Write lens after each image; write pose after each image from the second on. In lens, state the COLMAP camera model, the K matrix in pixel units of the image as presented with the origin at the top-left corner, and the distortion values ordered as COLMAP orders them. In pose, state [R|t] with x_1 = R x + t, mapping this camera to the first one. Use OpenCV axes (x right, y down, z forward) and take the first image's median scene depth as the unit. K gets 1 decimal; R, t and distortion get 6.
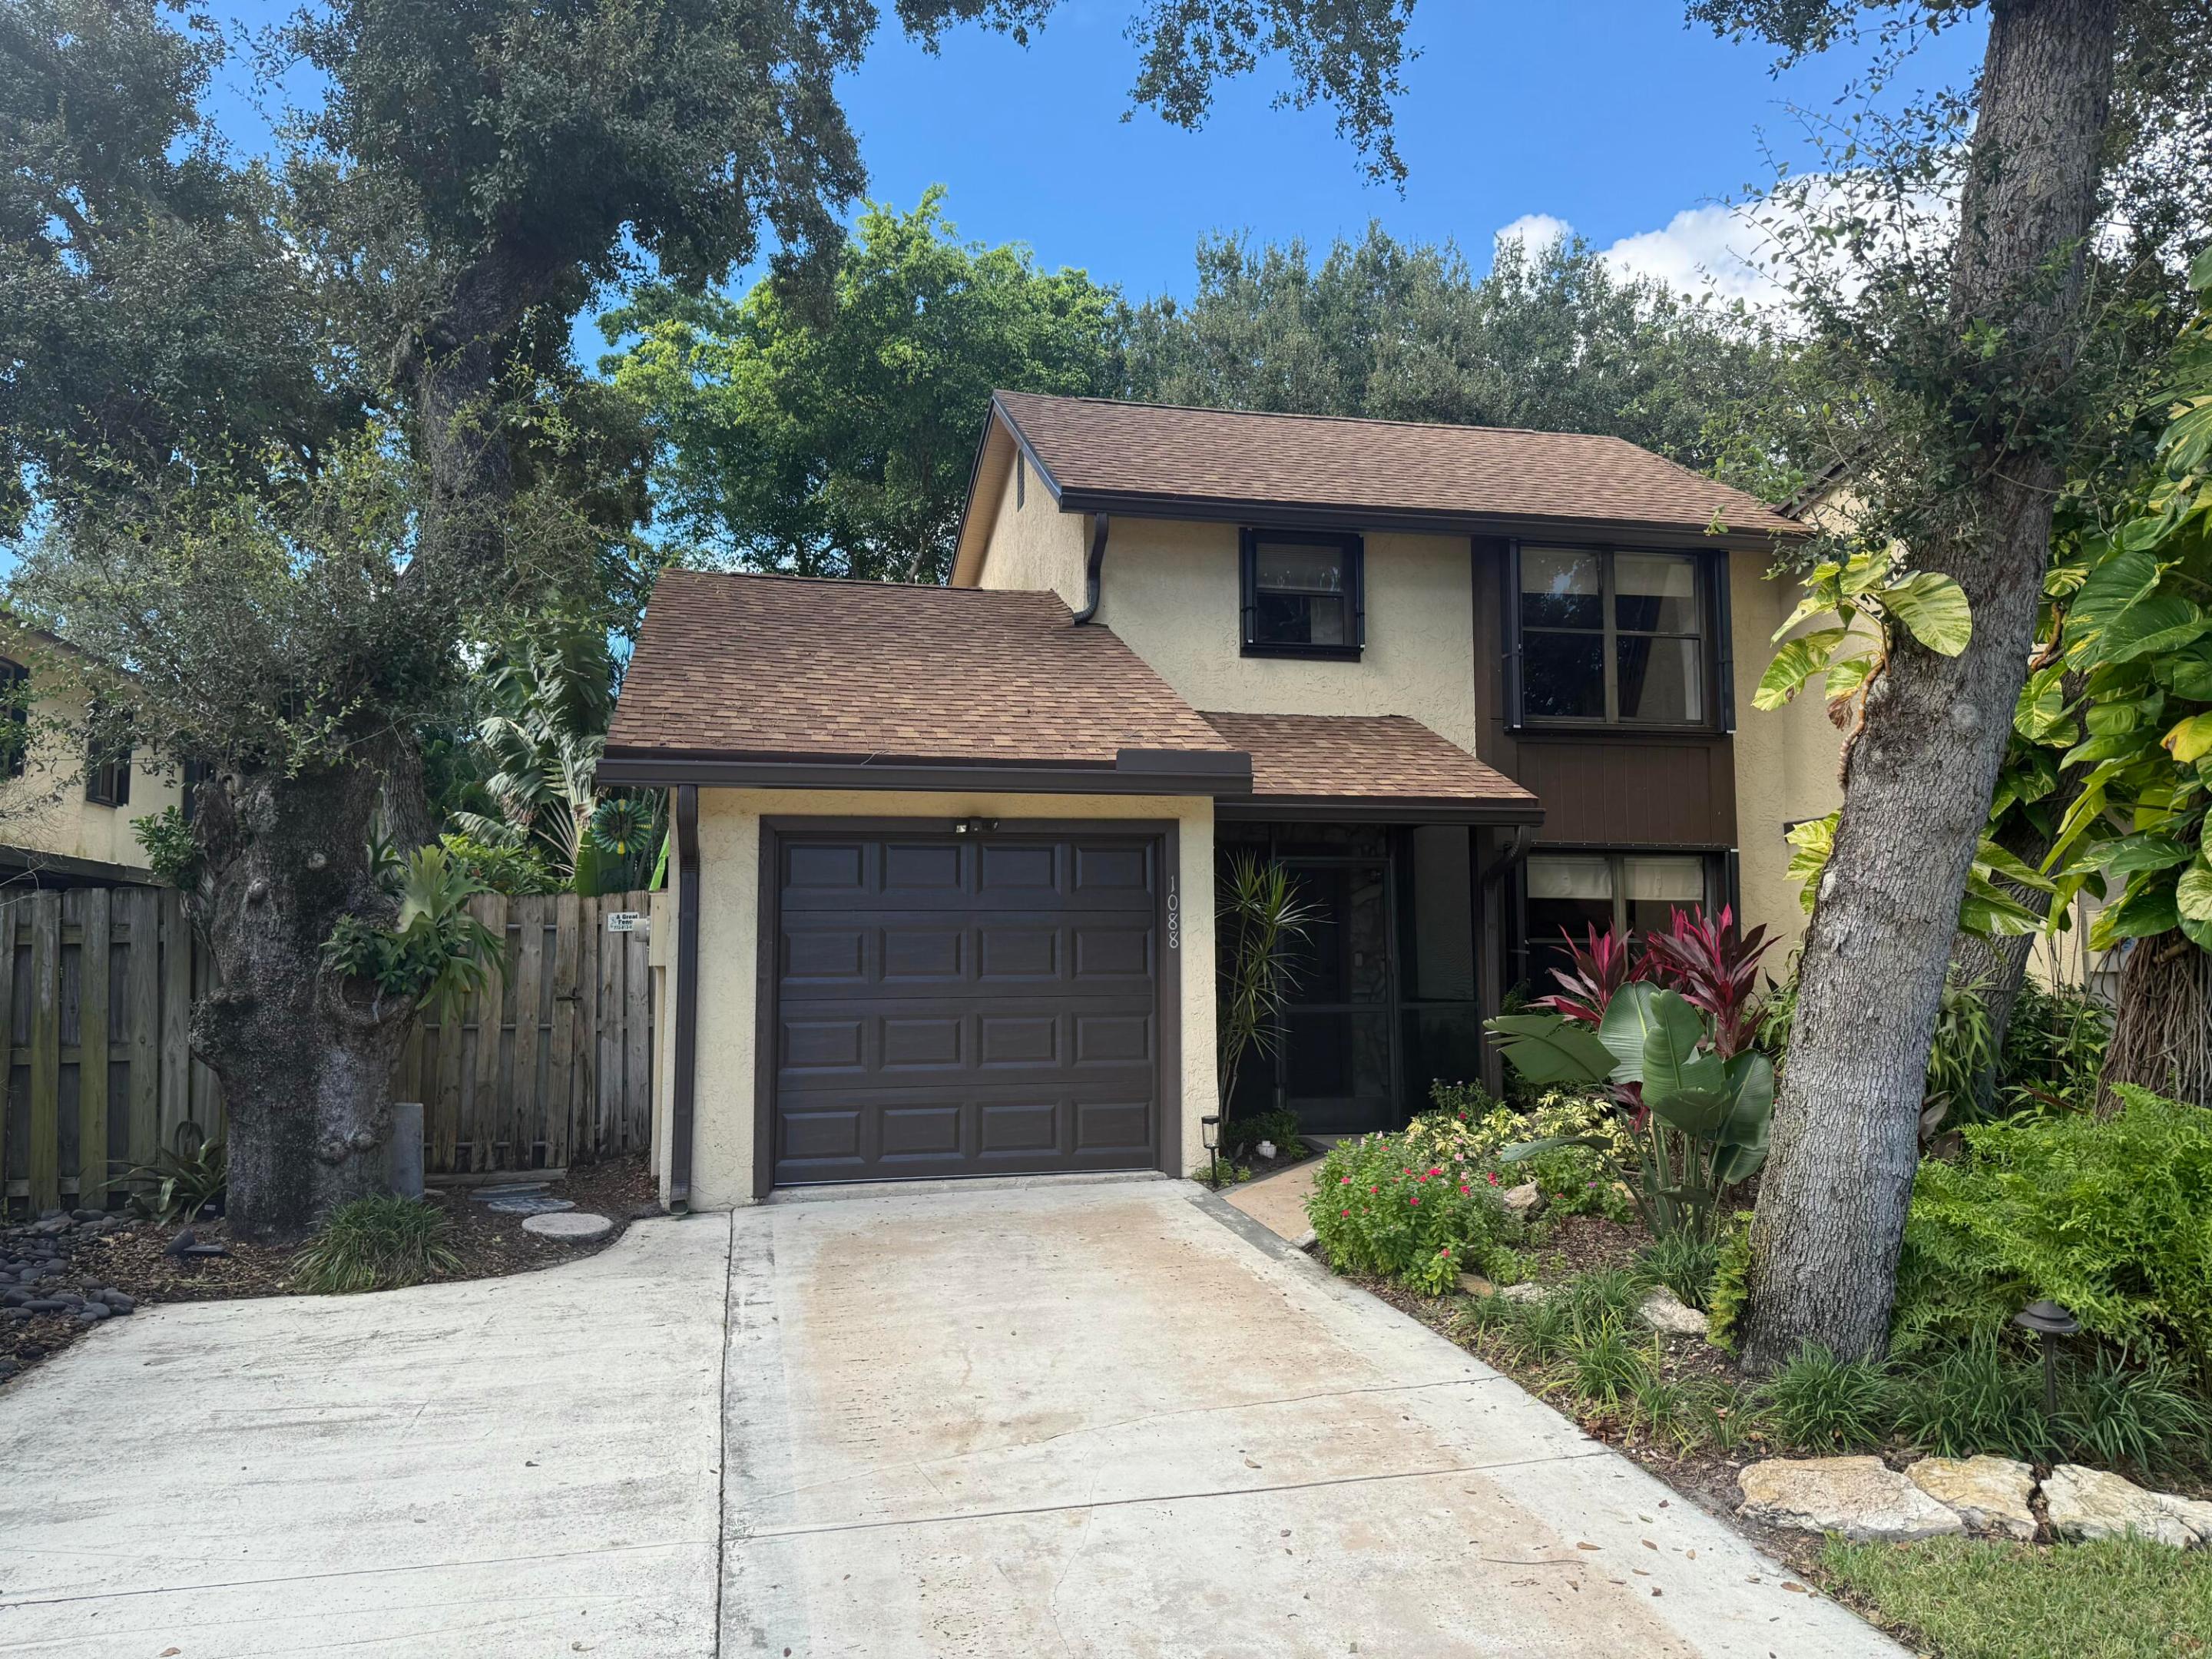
lens RADIAL K [[1535.7, 0, 1106.0], [0, 1535.7, 829.5], [0, 0, 1]] dist [0.118826, 0.000201]
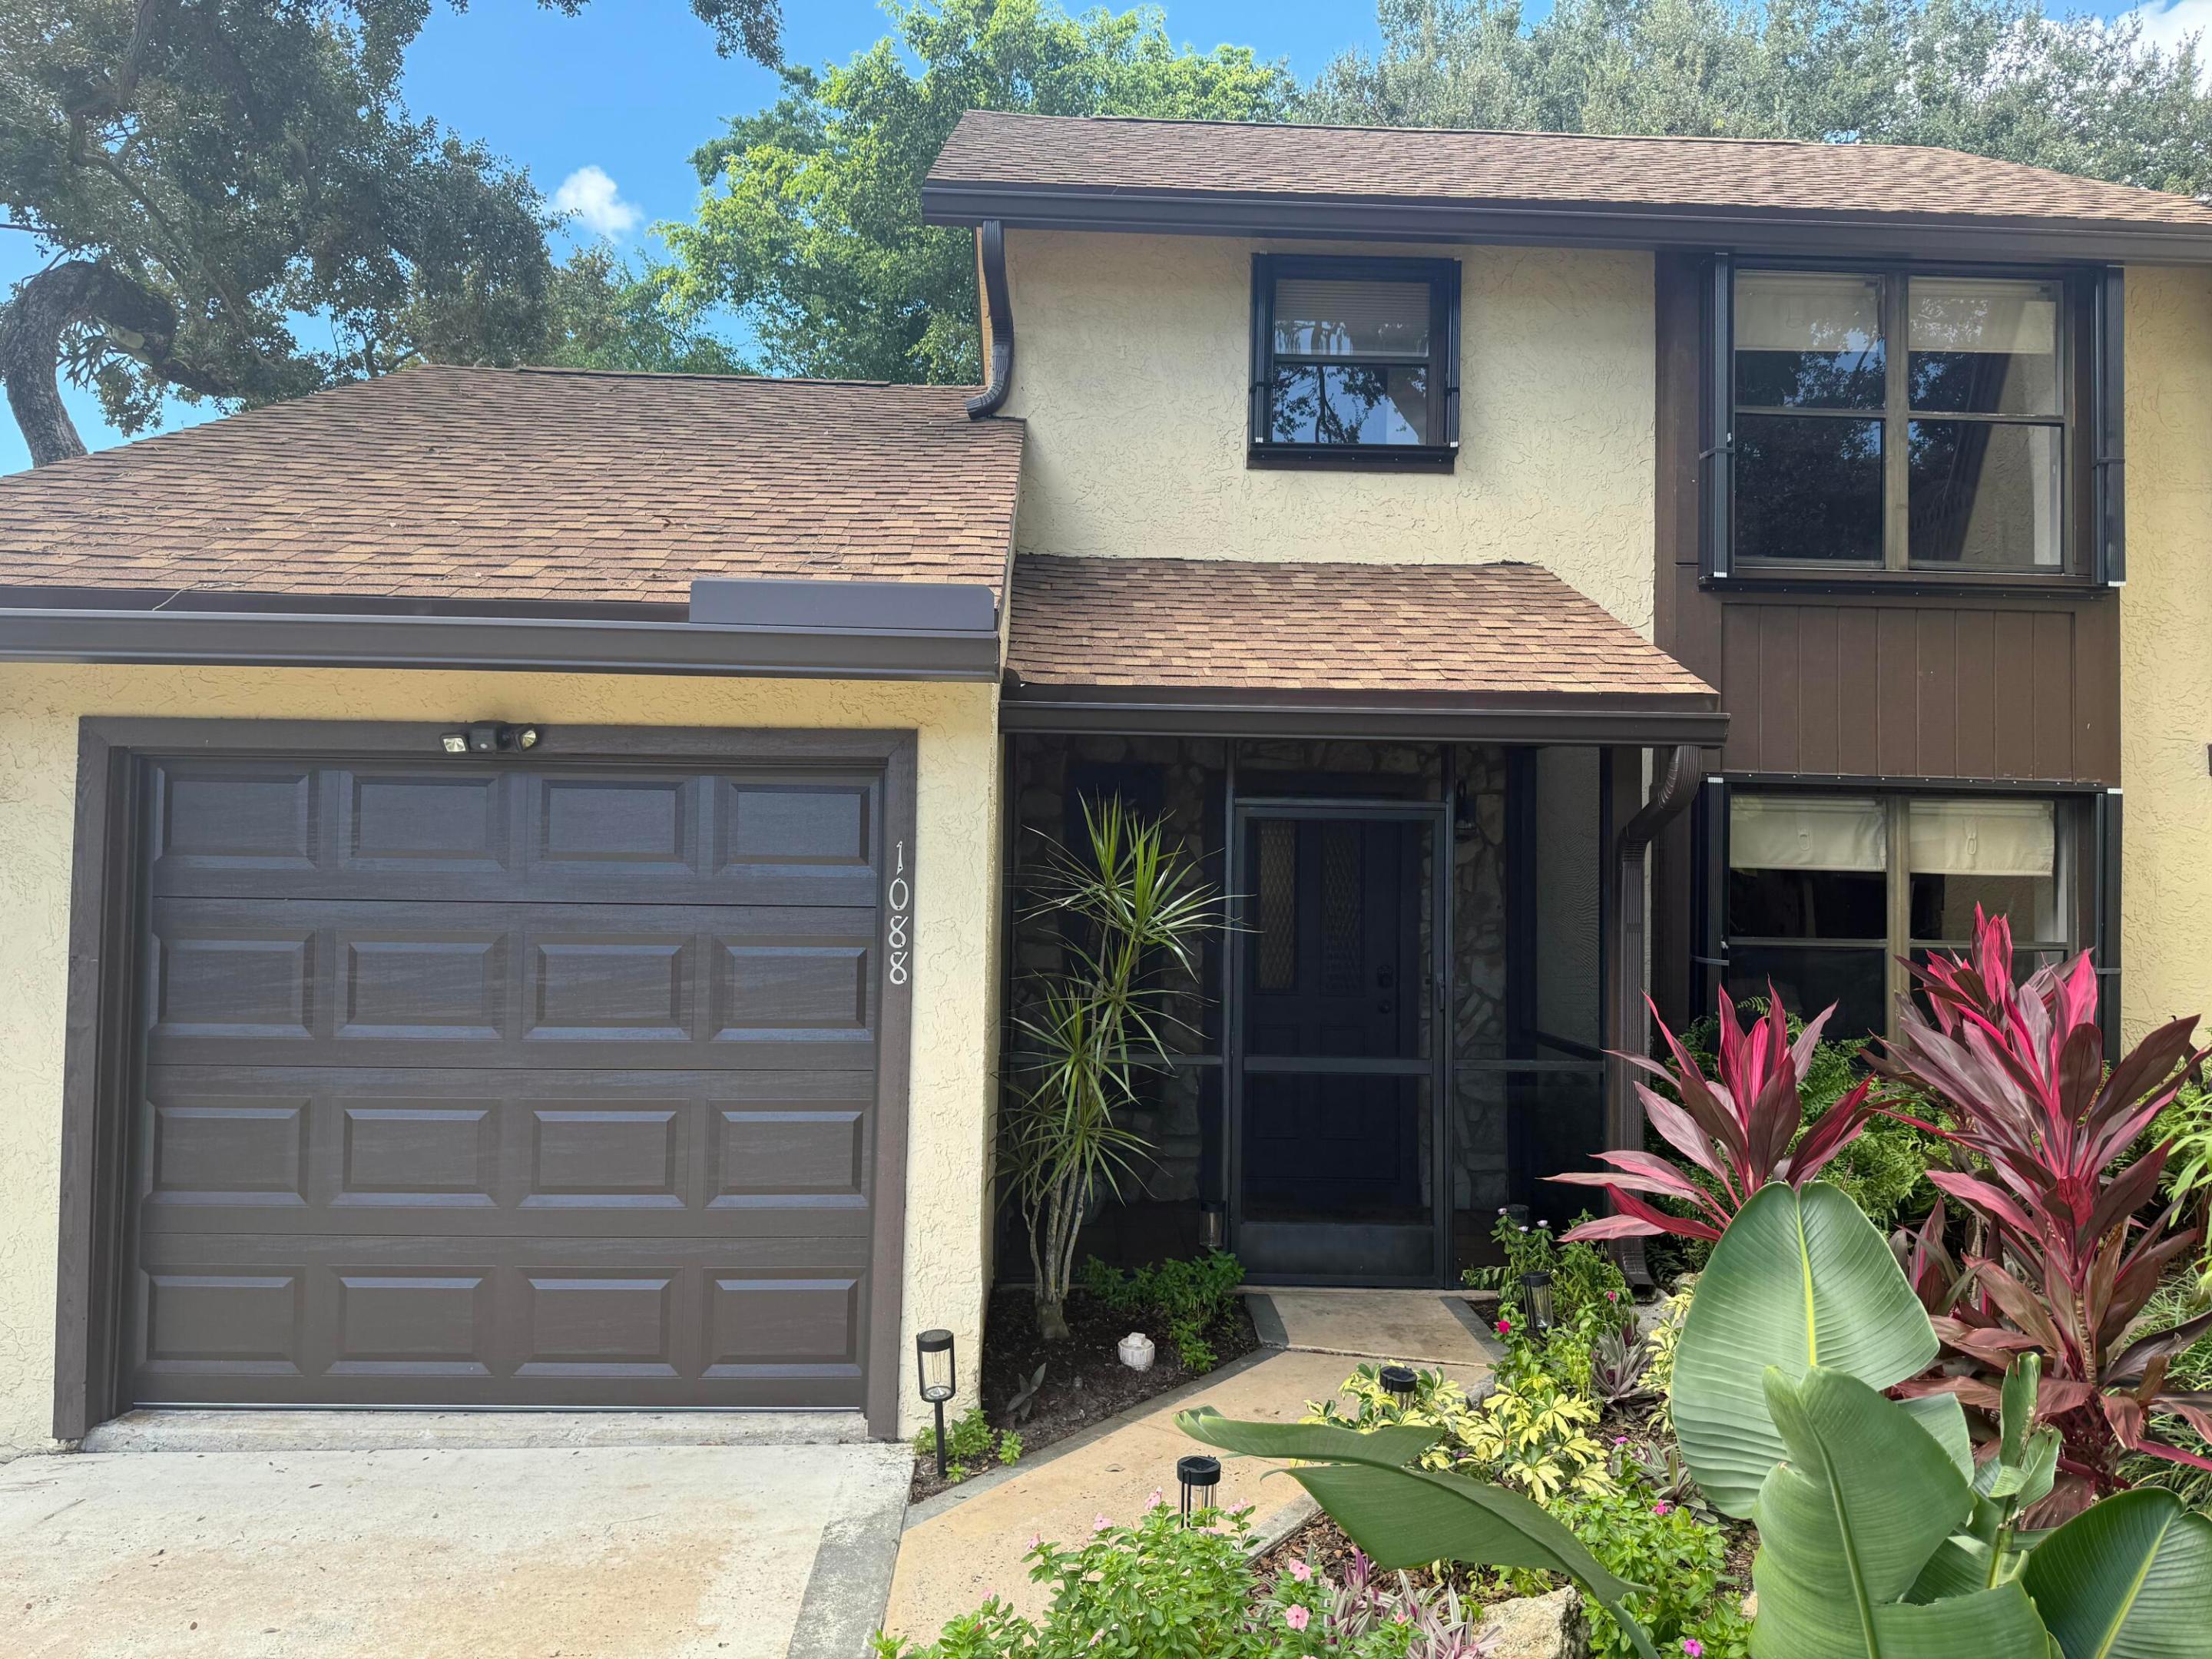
lens RADIAL K [[1557.9, 0, 1106.0], [0, 1557.9, 829.5], [0, 0, 1]] dist [0.057235, -0.067756]
pose [[0.982559, 0.015856, -0.185274, 0.149825], [-0.006222, 0.998603, 0.052463, -0.000784], [0.185847, -0.050395, 0.981286, 0.373977]]
